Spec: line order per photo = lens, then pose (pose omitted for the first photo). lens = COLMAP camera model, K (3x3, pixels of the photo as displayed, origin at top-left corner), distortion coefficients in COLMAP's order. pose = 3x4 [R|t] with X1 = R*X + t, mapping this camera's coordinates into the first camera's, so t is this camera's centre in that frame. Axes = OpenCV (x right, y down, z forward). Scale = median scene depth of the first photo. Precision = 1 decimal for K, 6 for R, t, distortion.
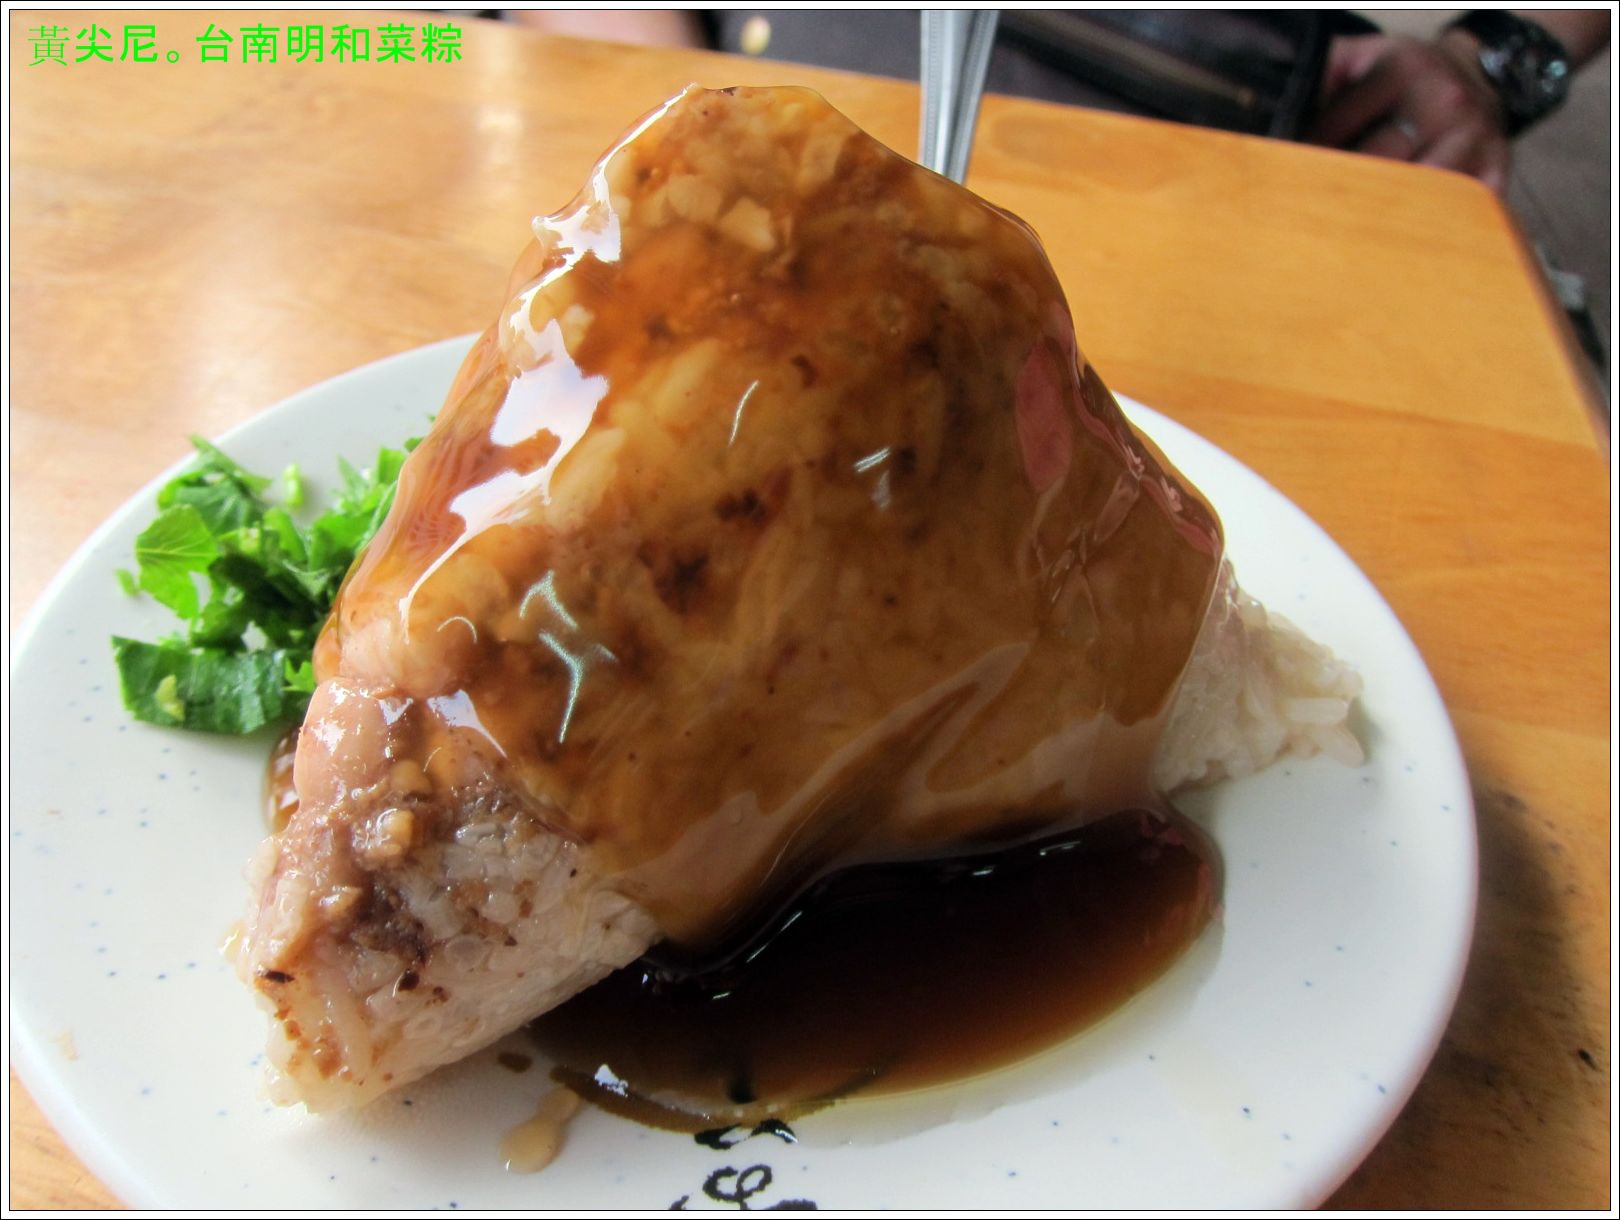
lens RADIAL K [[1302.7, 0, 805.0], [0, 1302.7, 610.2], [0, 0, 1]] dist [-0.004637, -0.099537]
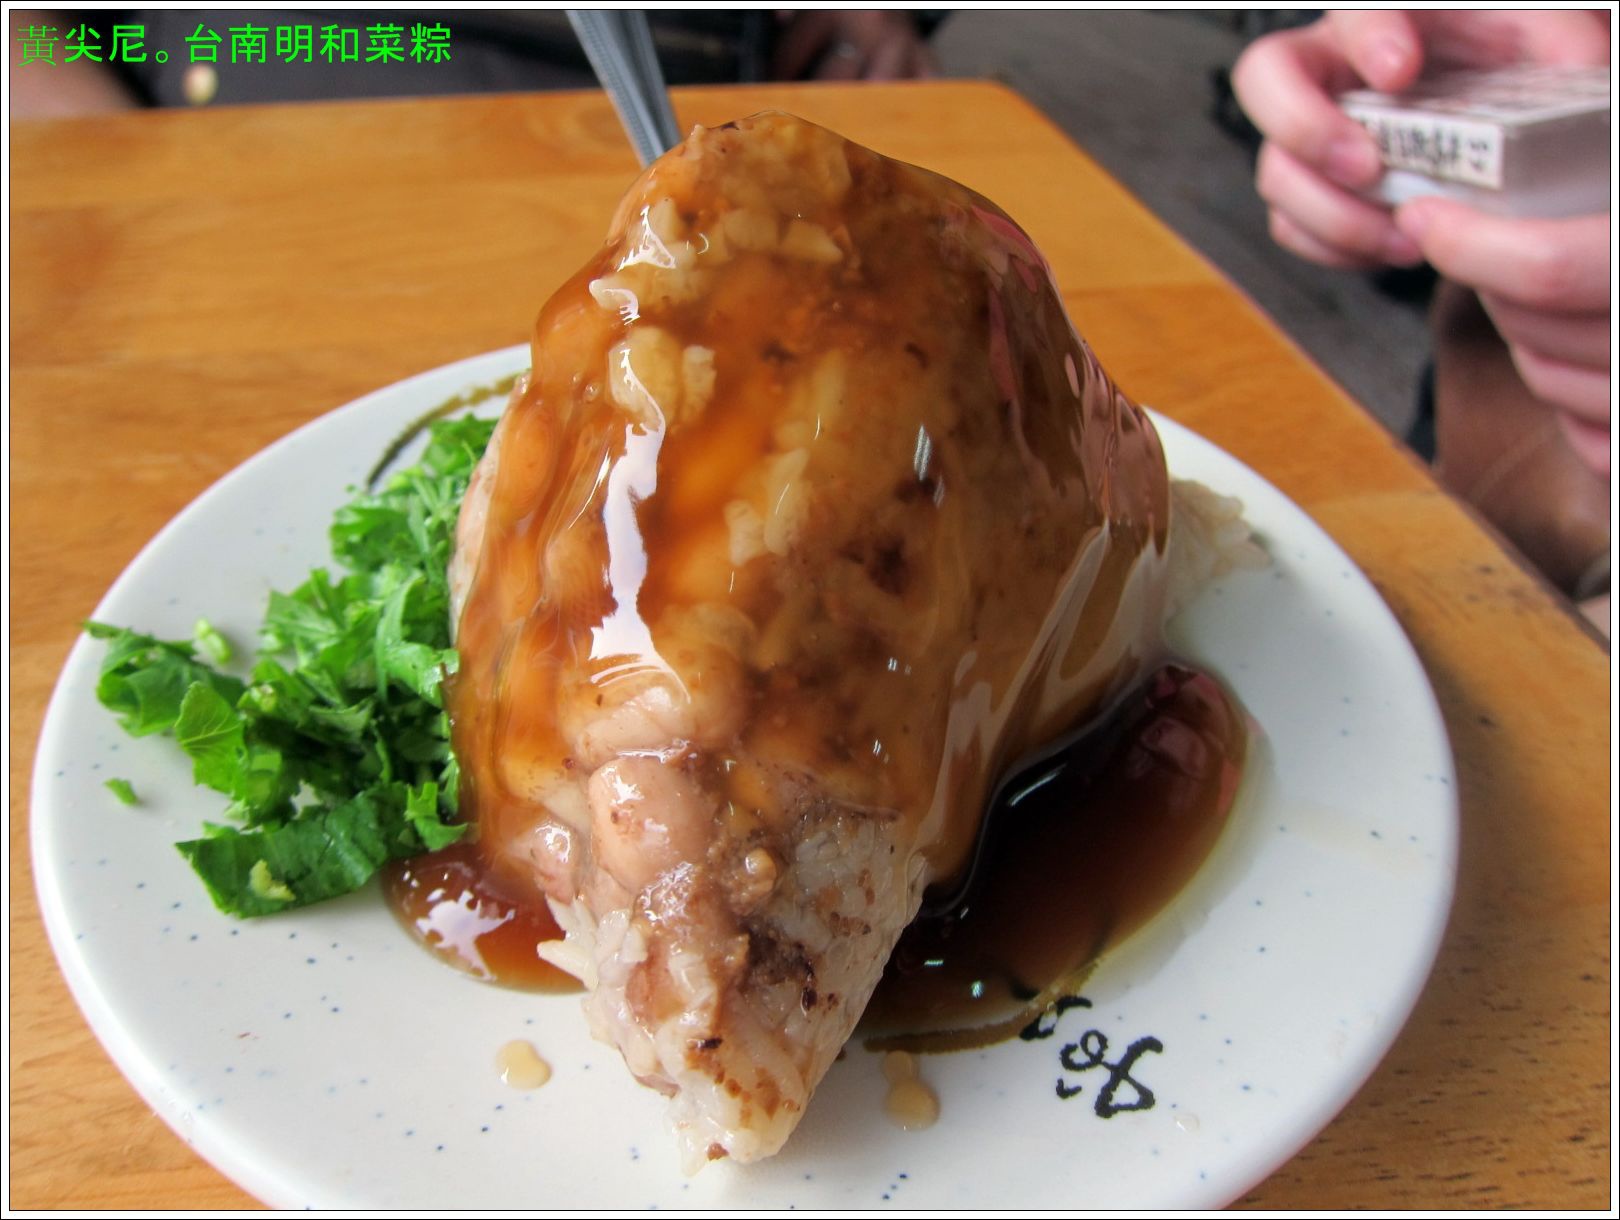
lens RADIAL K [[1302.7, 0, 805.0], [0, 1302.7, 610.2], [0, 0, 1]] dist [-0.004637, -0.099537]
pose [[0.886343, -0.311953, 0.342171, -0.521628], [0.306428, 0.949196, 0.071612, -0.084105], [-0.347127, 0.041378, 0.936905, -0.006406]]
